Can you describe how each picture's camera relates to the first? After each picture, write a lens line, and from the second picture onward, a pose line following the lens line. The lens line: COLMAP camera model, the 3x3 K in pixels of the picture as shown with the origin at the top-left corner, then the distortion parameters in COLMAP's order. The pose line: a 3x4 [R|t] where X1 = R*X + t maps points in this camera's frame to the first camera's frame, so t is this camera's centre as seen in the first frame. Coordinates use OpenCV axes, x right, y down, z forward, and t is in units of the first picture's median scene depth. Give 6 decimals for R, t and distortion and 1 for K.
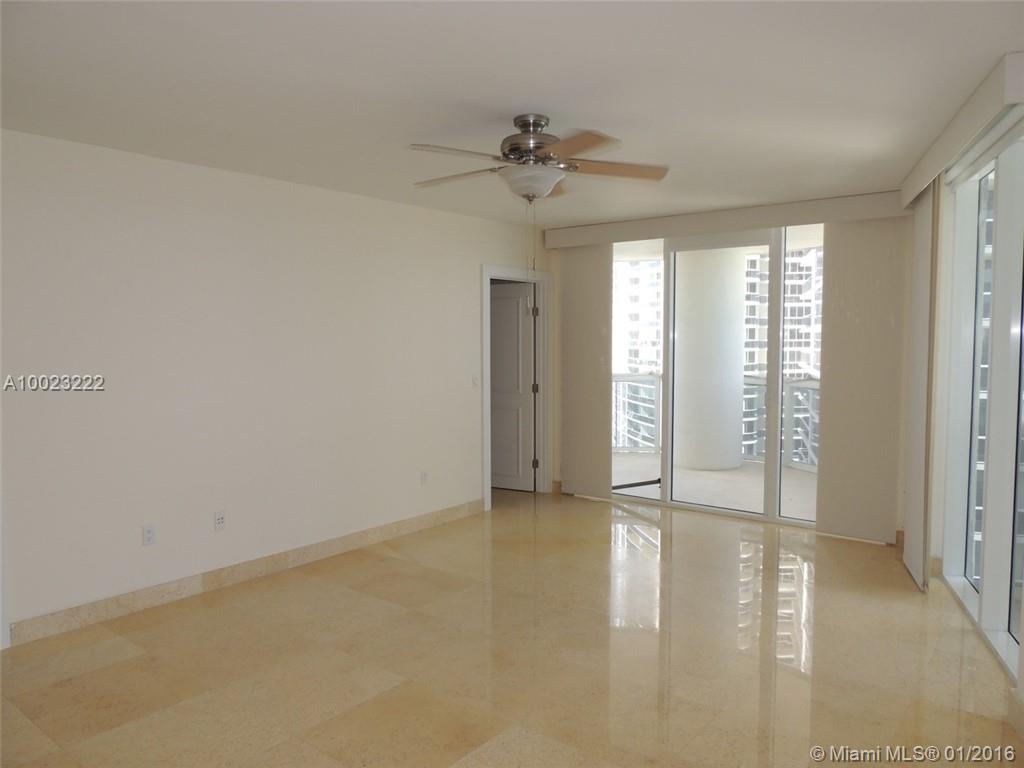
lens RADIAL K [[730.0, 0, 529.6], [0, 730.0, 389.6], [0, 0, 1]] dist [-0.024937, 0.005771]
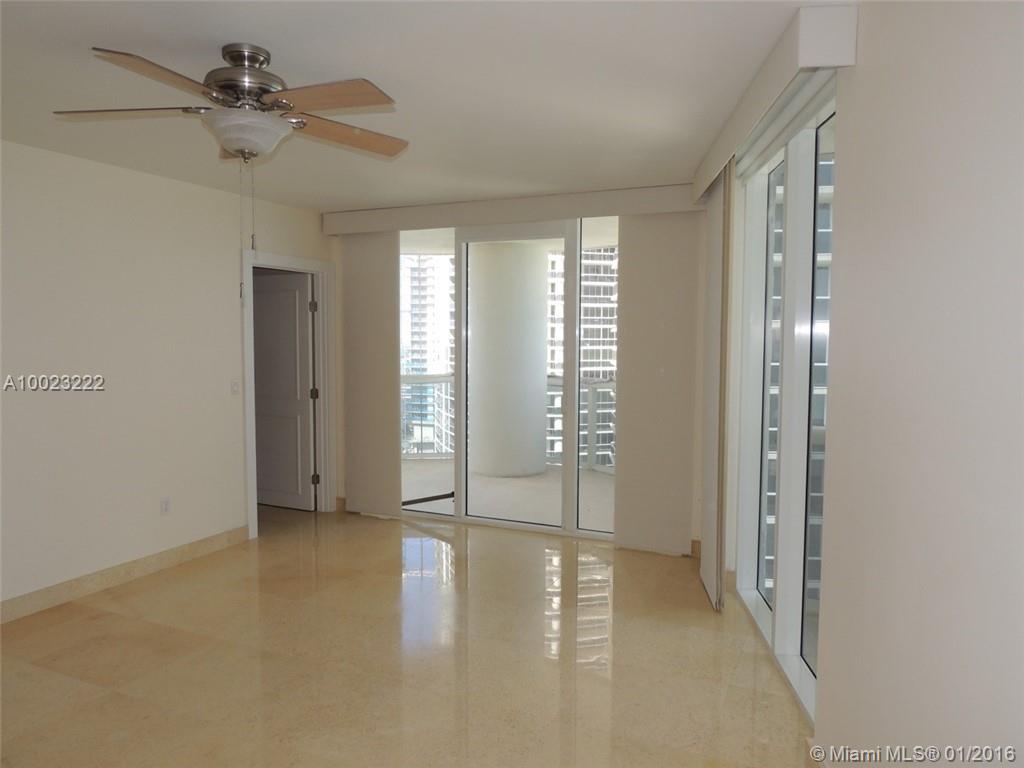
lens RADIAL K [[730.0, 0, 541.2], [0, 730.0, 400.9], [0, 0, 1]] dist [-0.024937, 0.005771]
pose [[0.966659, -0.016176, 0.255556, 0.060160], [0.011567, 0.999742, 0.019526, -0.008837], [-0.255806, -0.015919, 0.966597, 0.105595]]
